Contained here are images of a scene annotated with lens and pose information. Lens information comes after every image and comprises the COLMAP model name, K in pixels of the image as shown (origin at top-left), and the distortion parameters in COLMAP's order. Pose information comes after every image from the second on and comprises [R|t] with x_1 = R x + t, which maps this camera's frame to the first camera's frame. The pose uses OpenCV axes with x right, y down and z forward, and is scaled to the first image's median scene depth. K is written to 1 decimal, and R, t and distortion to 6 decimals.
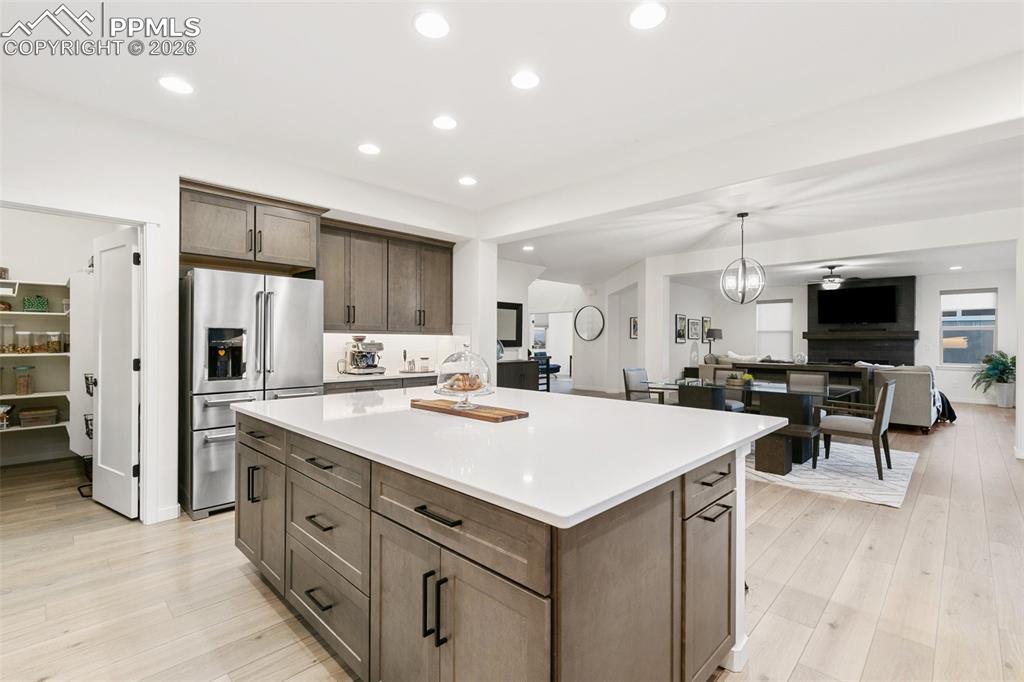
lens RADIAL K [[461.6, 0, 513.9], [0, 461.6, 338.8], [0, 0, 1]] dist [0.003514, 0.001633]
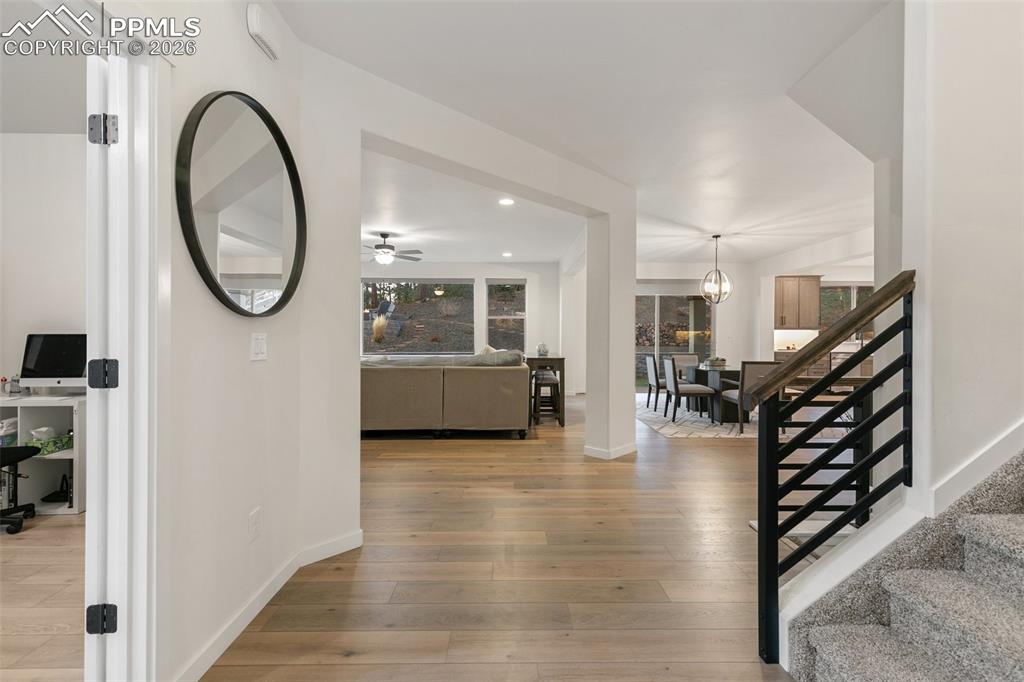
lens RADIAL K [[461.6, 0, 509.3], [0, 461.6, 335.4], [0, 0, 1]] dist [0.003514, 0.001633]
pose [[-0.696325, -0.006958, 0.717693, -0.018542], [-0.009126, 0.999958, 0.000840, 0.011382], [-0.717669, -0.005965, -0.696359, 1.393248]]
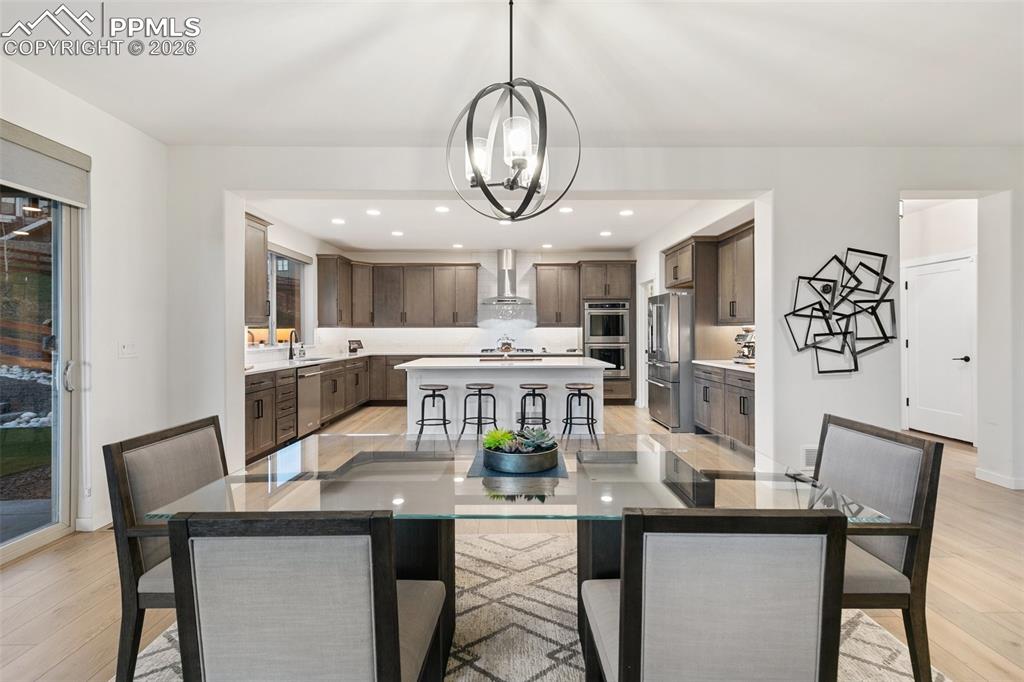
lens RADIAL K [[461.6, 0, 515.8], [0, 461.6, 335.3], [0, 0, 1]] dist [0.003514, 0.001633]
pose [[-0.708140, 0.005639, -0.706049, 0.435682], [0.005108, 0.999983, 0.002864, 0.003685], [0.706053, -0.001579, -0.708157, 0.739557]]
